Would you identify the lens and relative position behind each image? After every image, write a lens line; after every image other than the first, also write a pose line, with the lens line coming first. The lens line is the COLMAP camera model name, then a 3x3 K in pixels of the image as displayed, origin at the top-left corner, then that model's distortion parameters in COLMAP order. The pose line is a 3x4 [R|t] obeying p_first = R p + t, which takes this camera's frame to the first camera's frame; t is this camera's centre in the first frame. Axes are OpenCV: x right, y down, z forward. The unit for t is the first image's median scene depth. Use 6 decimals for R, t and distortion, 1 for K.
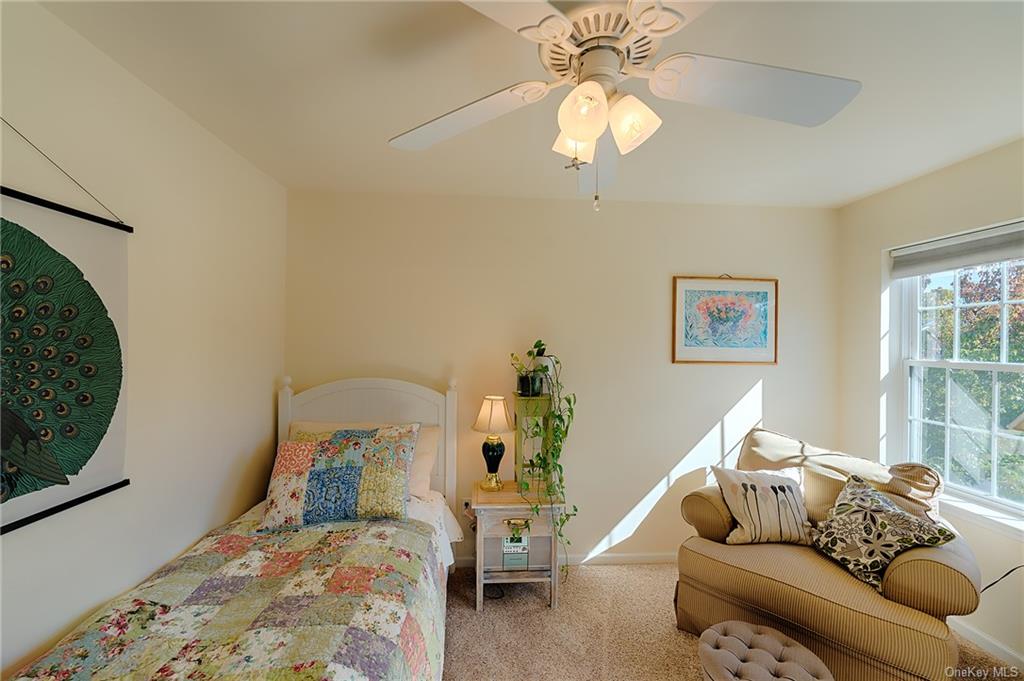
lens RADIAL K [[411.2, 0, 511.3], [0, 411.2, 342.8], [0, 0, 1]] dist [-0.000102, -0.000119]
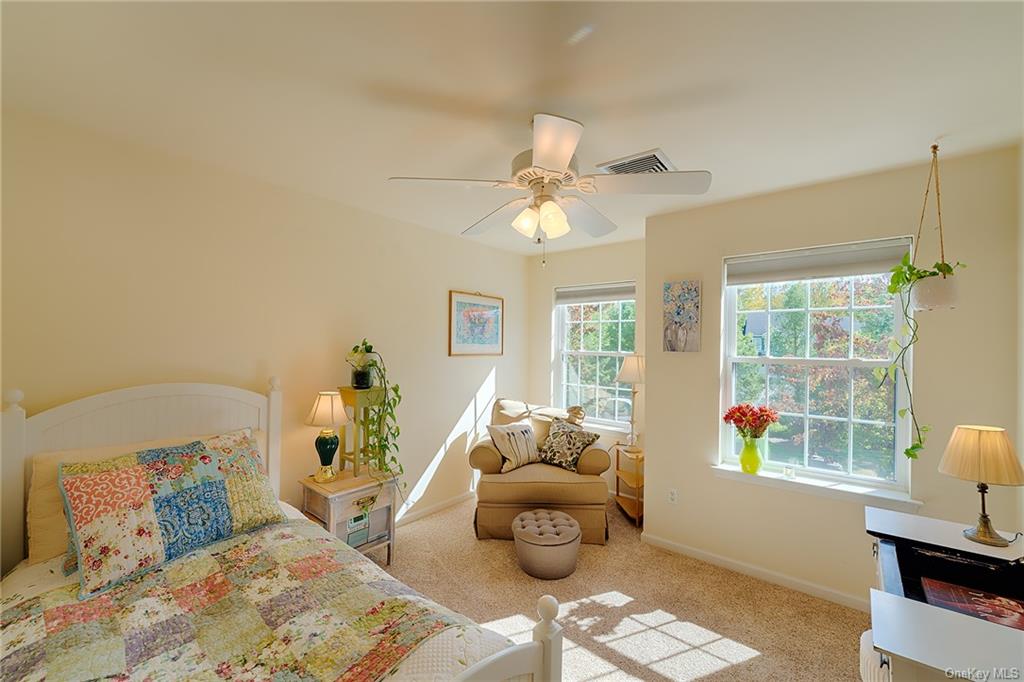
lens RADIAL K [[407.4, 0, 513.7], [0, 407.4, 342.8], [0, 0, 1]] dist [-0.002482, -0.000151]
pose [[0.682976, -0.001214, 0.730439, -0.578437], [-0.006027, 0.999955, 0.007297, -0.006069], [-0.730416, -0.009386, 0.682939, -0.058931]]
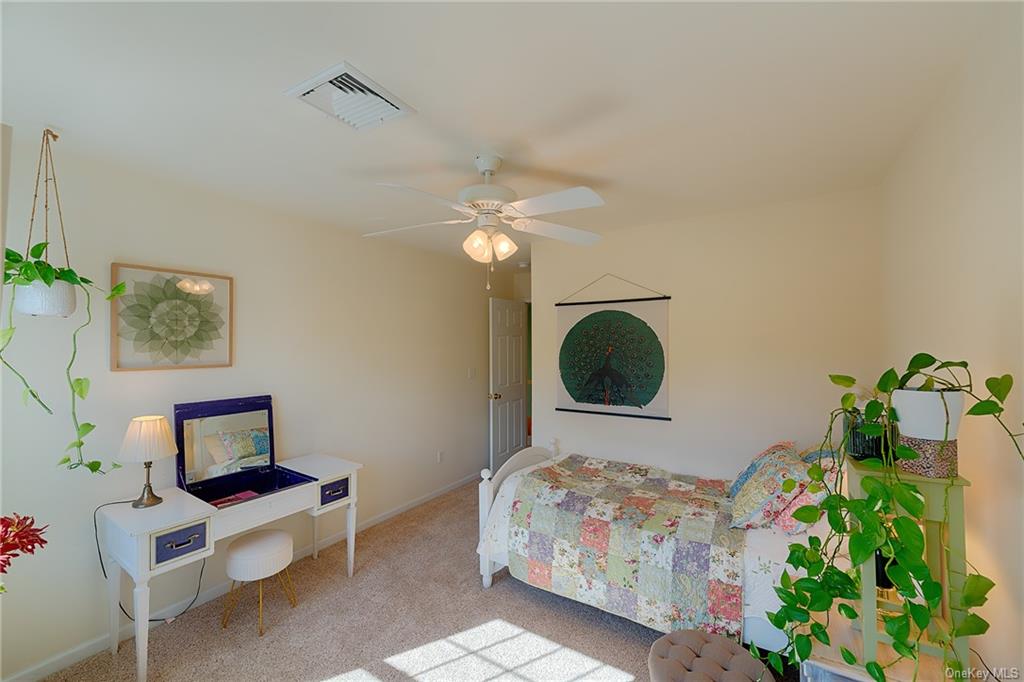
lens RADIAL K [[411.2, 0, 511.3], [0, 411.2, 343.3], [0, 0, 1]] dist [-0.000102, -0.000119]
pose [[-0.578392, -0.009544, -0.815703, 0.869515], [-0.002058, 0.999945, -0.010240, -0.015952], [0.815756, -0.004244, -0.578381, 1.097246]]
